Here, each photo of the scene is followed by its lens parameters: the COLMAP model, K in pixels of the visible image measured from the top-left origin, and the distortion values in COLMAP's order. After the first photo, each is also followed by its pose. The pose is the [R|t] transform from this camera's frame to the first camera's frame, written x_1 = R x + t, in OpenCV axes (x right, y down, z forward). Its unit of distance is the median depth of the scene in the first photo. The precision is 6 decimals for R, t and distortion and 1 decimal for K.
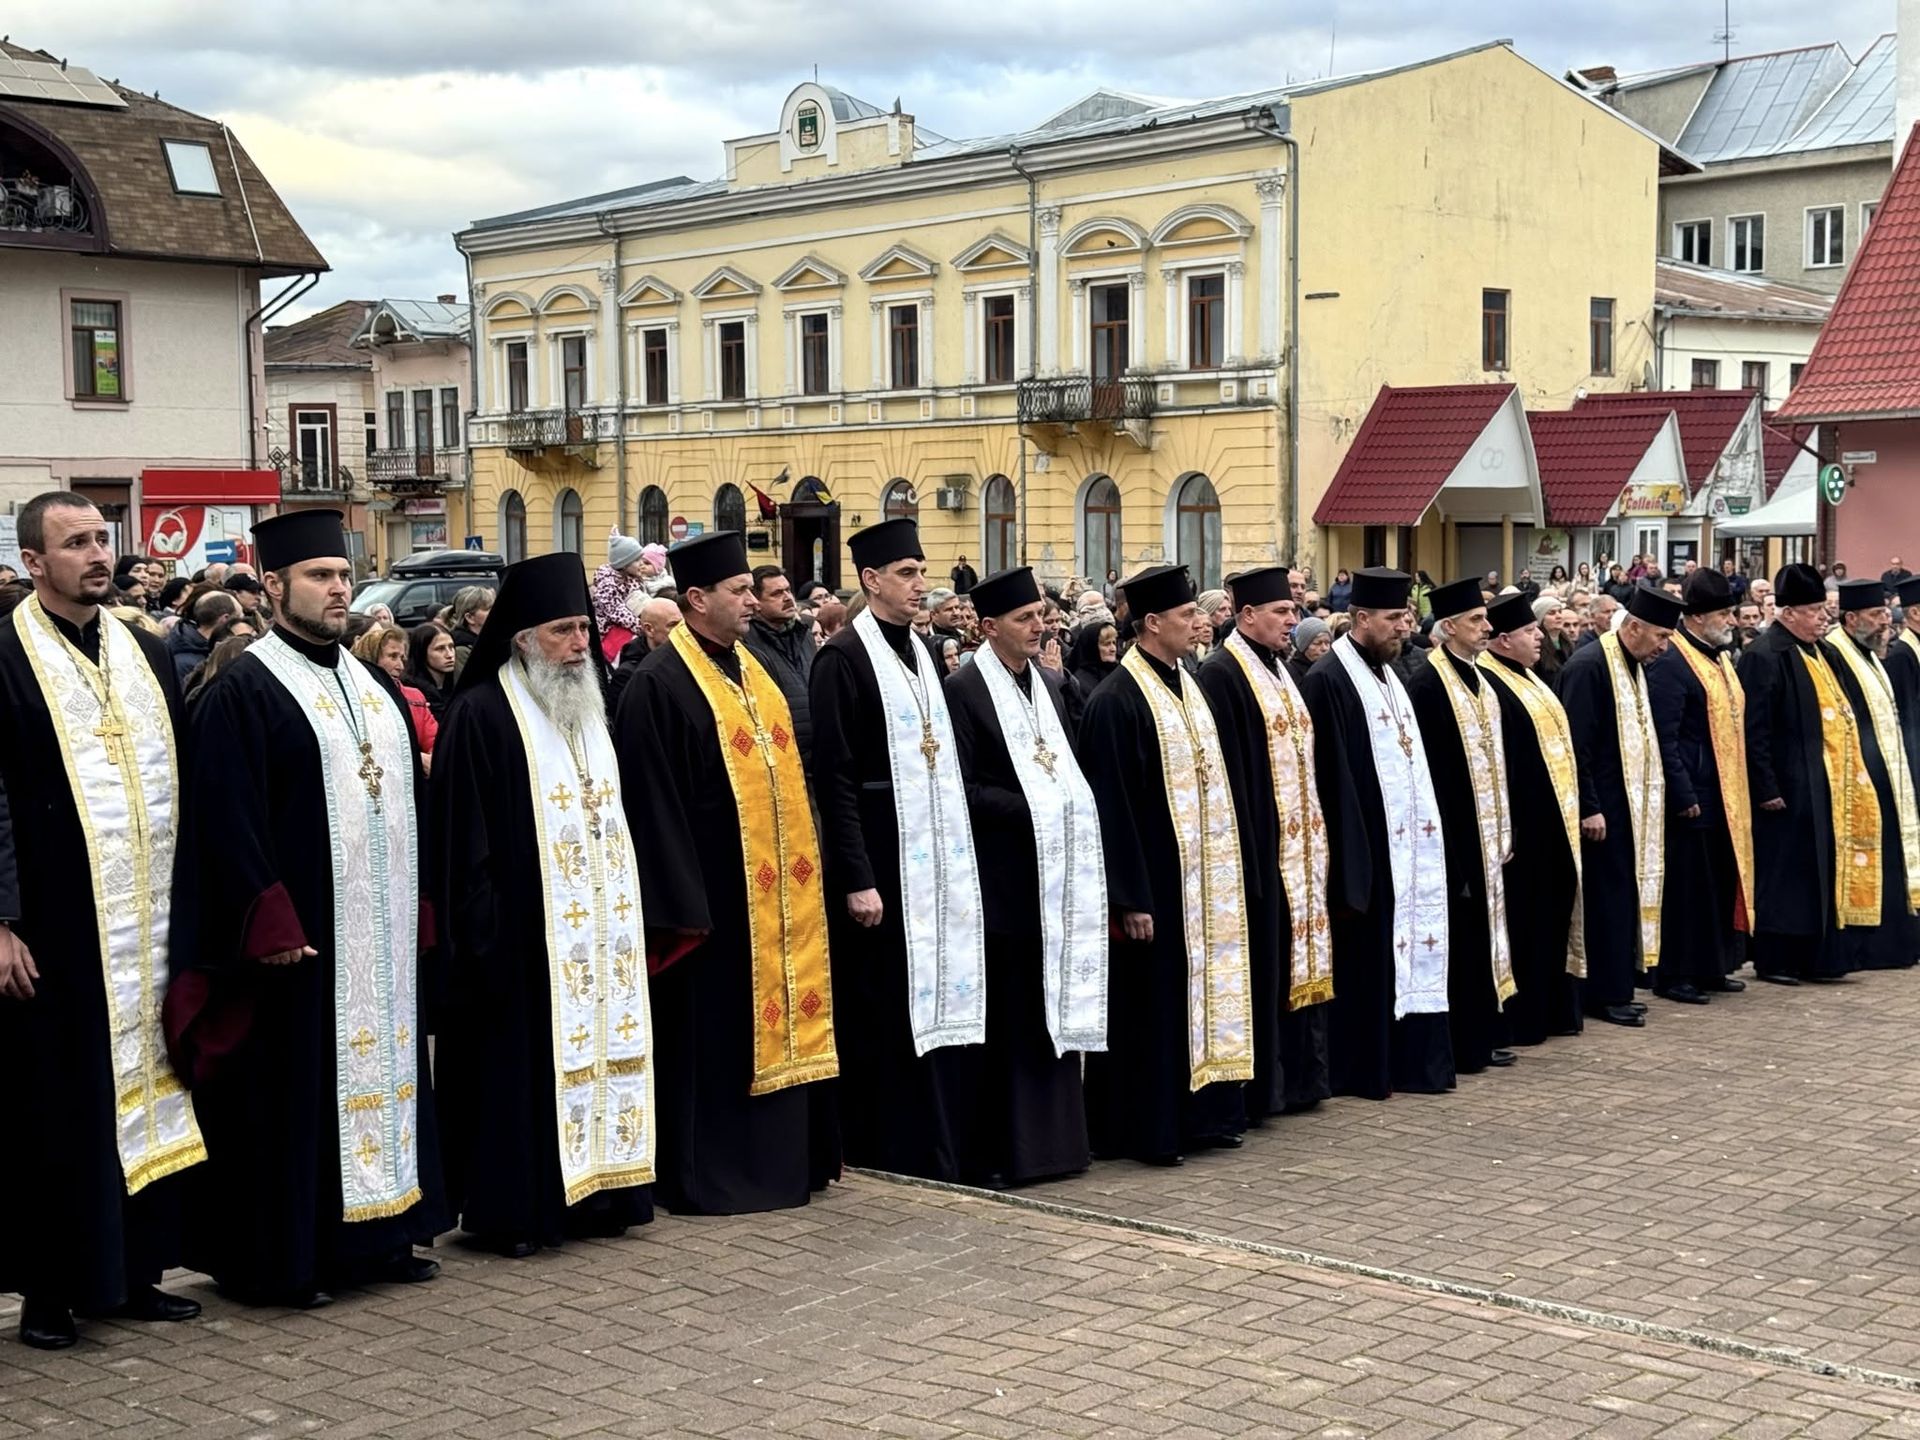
lens RADIAL K [[2704.8, 0, 960.0], [0, 2704.8, 720.0], [0, 0, 1]] dist [0.120055, -0.041641]
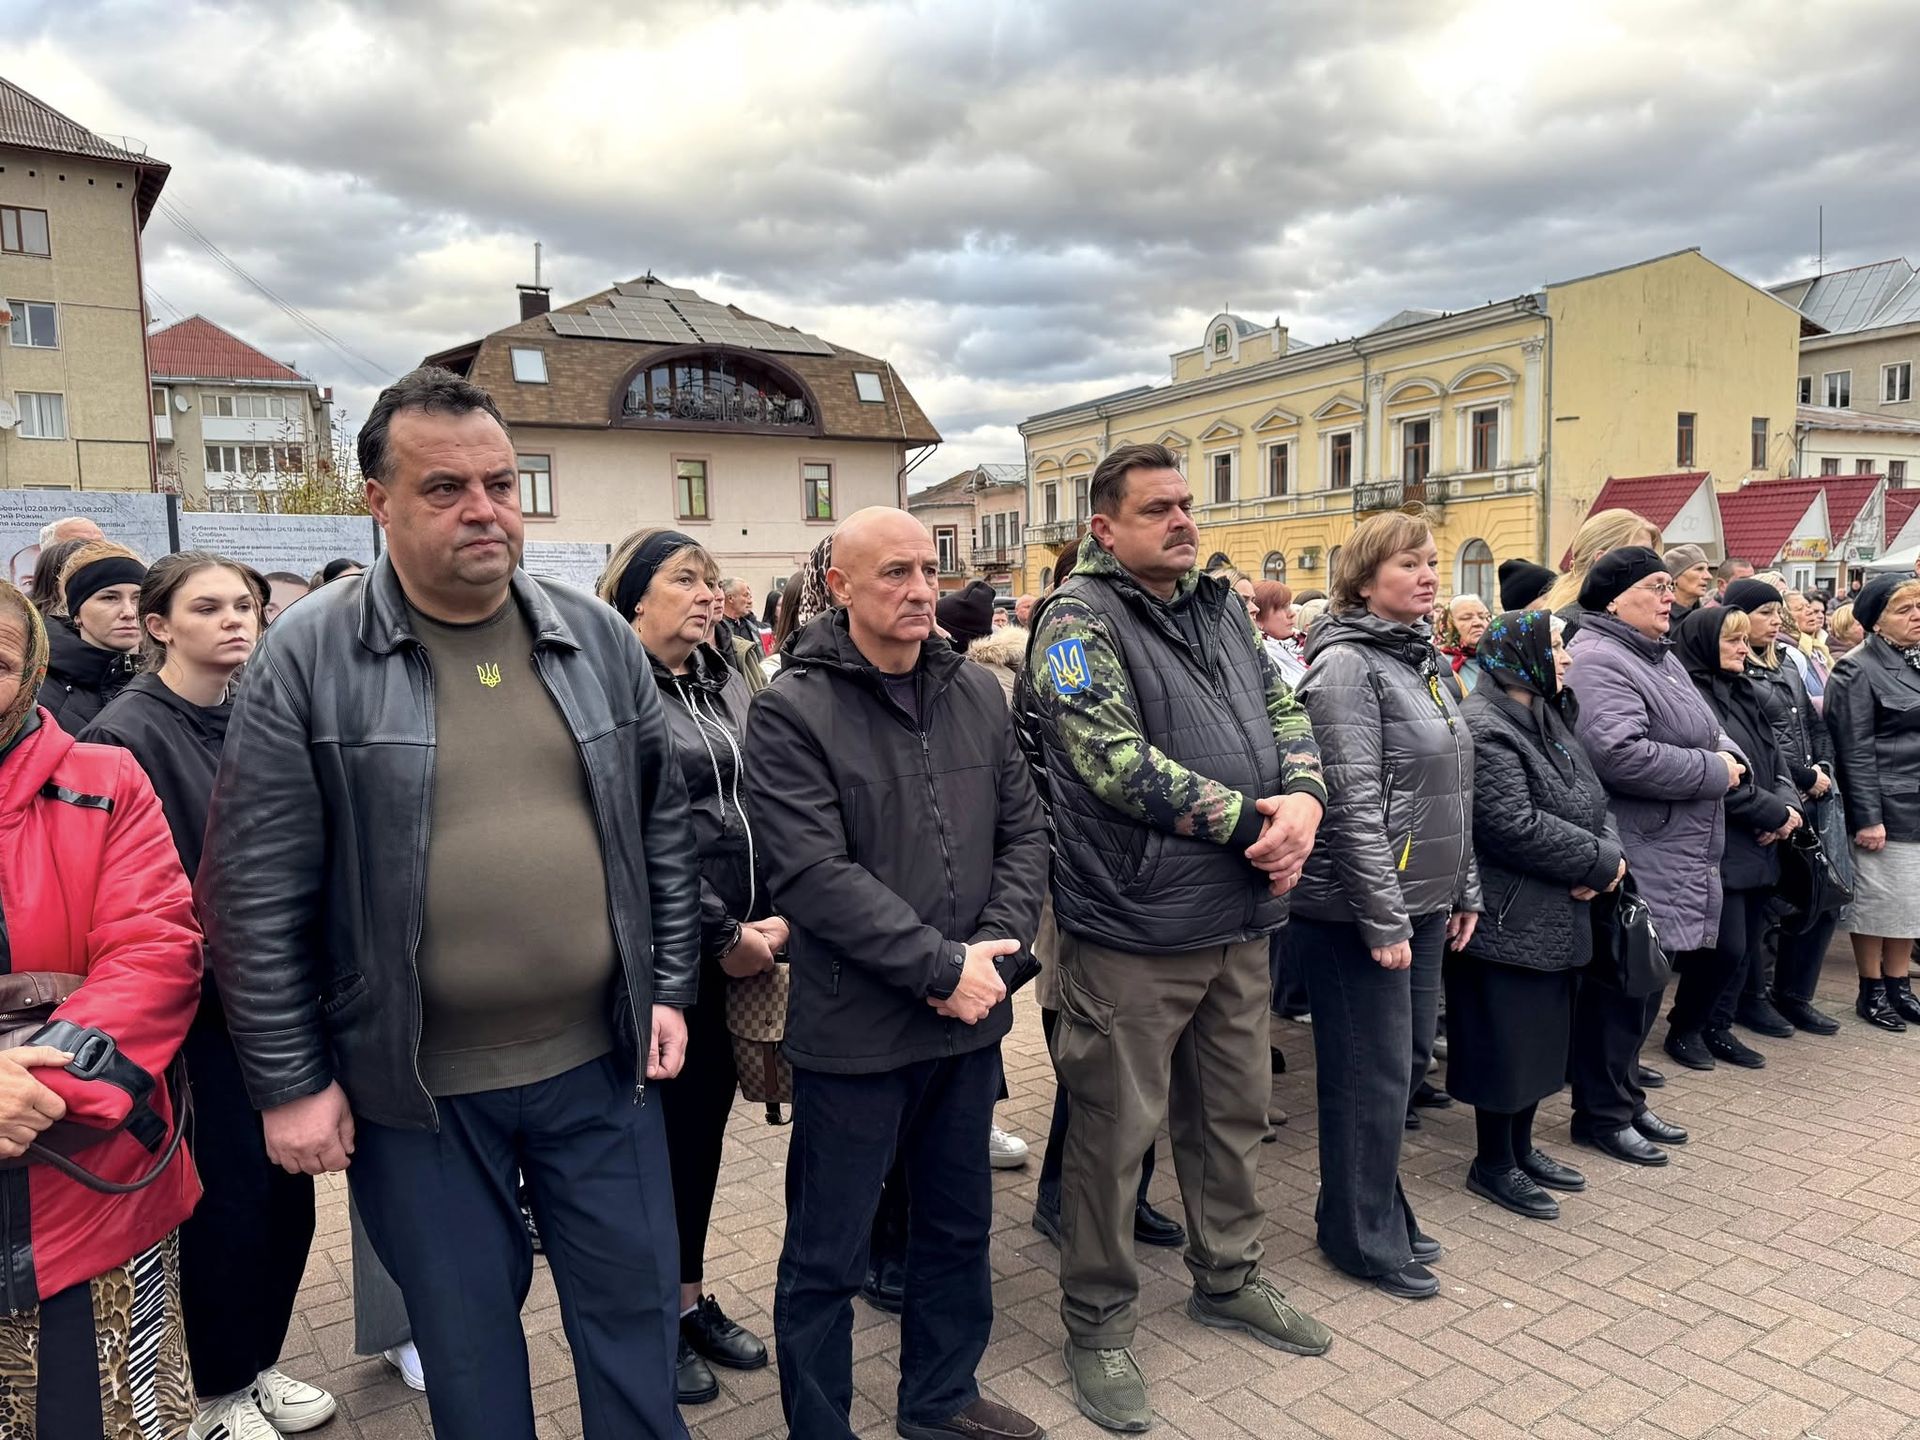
lens RADIAL K [[1333.2, 0, 927.4], [0, 1333.2, 756.8], [0, 0, 1]] dist [0.002822, -0.006017]
pose [[0.965181, 0.013826, -0.261219, -0.013460], [-0.001440, 0.998868, 0.047548, -0.002309], [0.261581, -0.045516, 0.964108, 0.166115]]
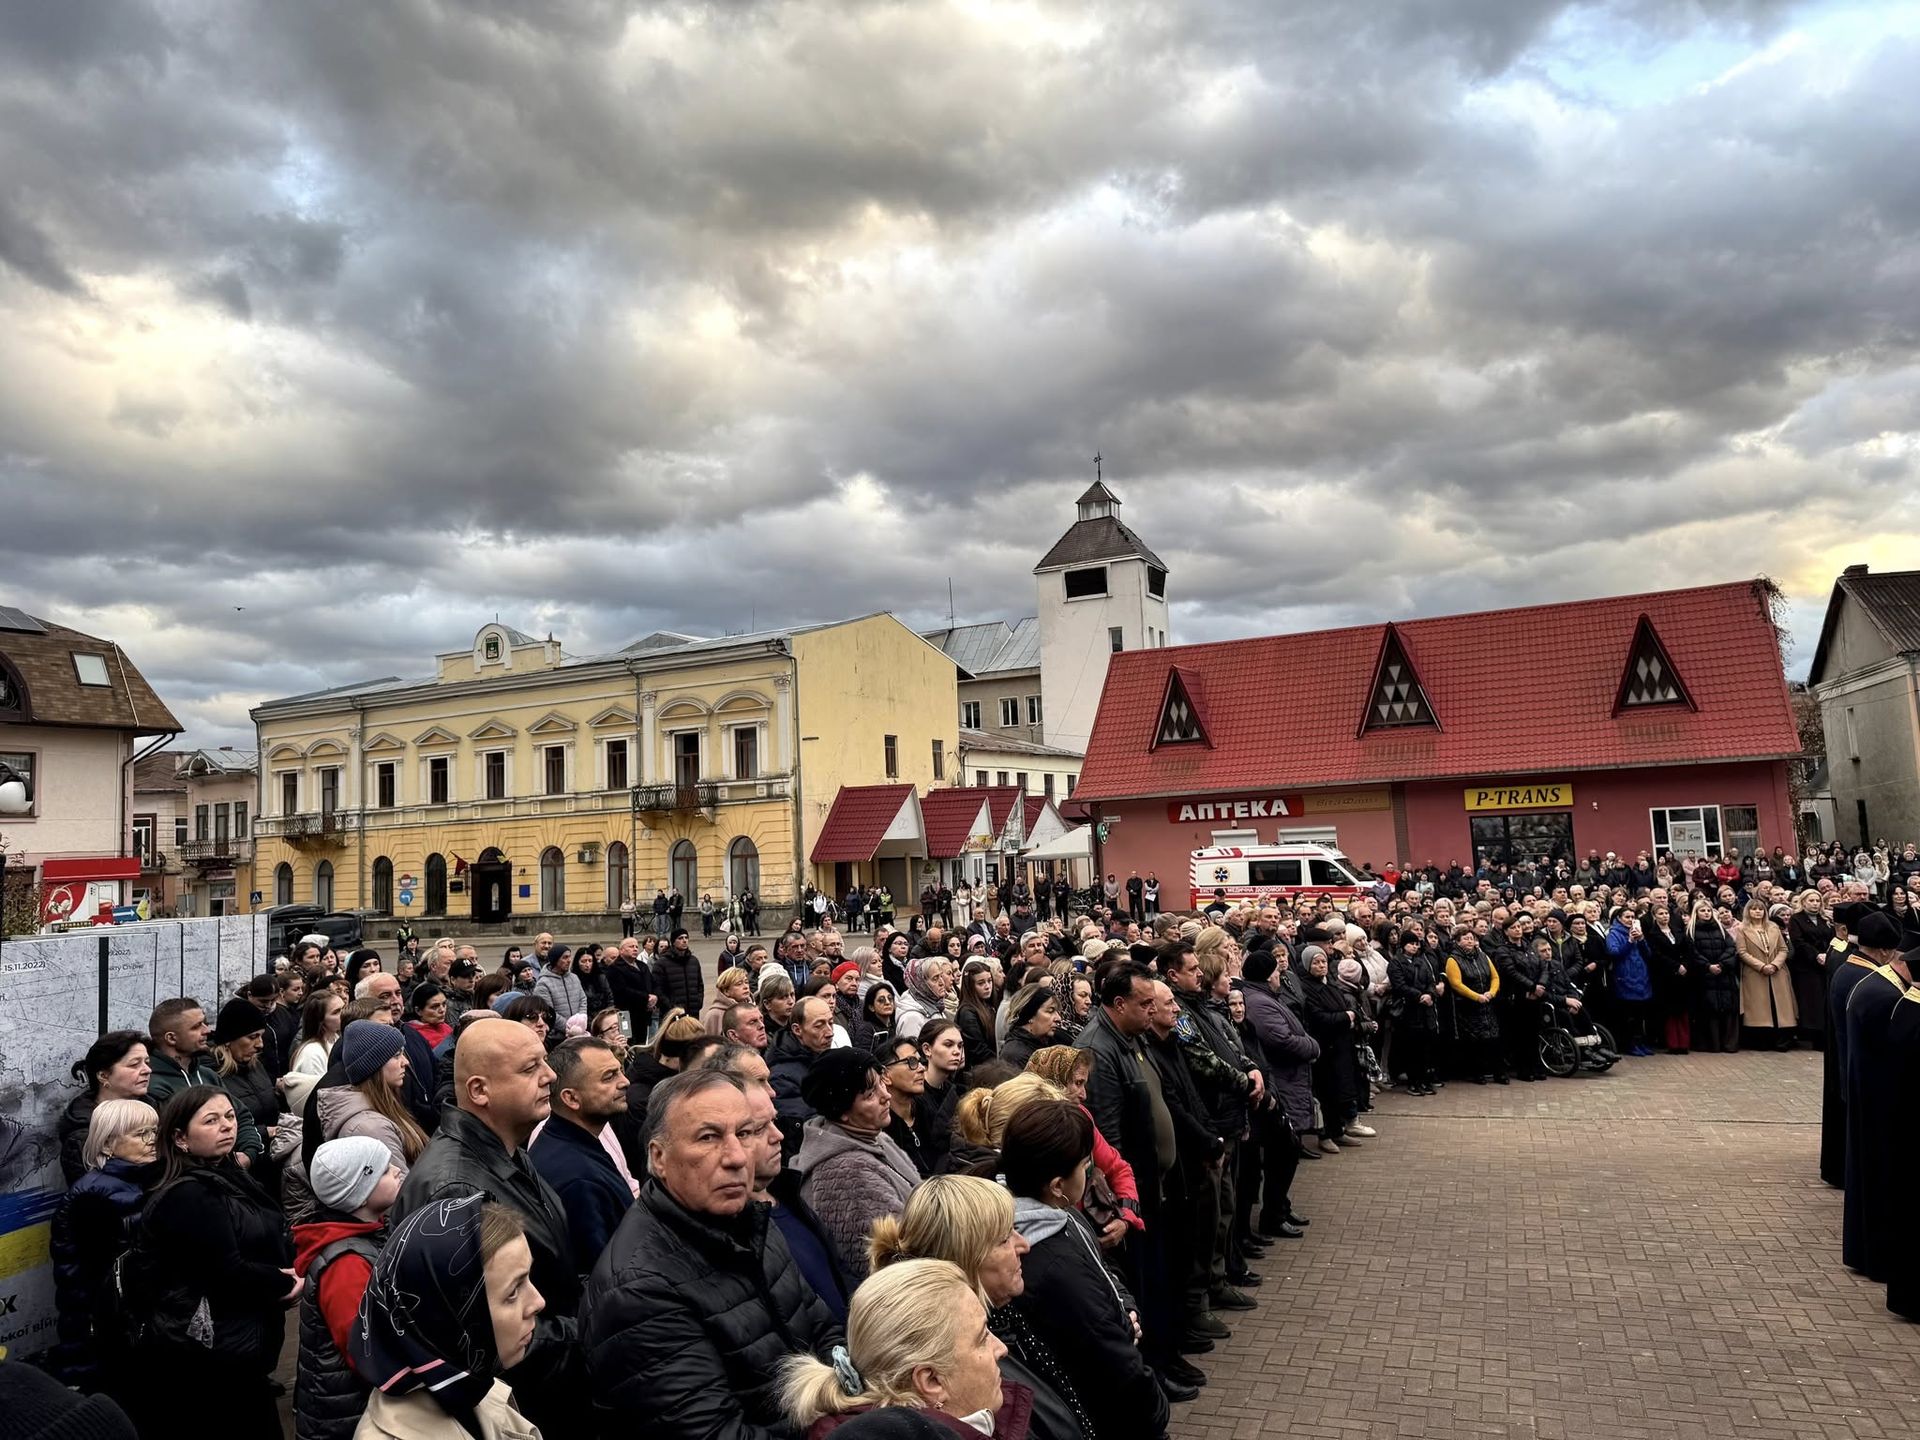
lens RADIAL K [[1337.4, 0, 960.0], [0, 1337.4, 720.0], [0, 0, 1]] dist [0.109499, -0.180961]
pose [[0.942364, -0.004331, 0.334563, -0.069065], [0.062251, 0.984727, -0.162594, -0.012876], [-0.328749, 0.174050, 0.928241, 0.108405]]
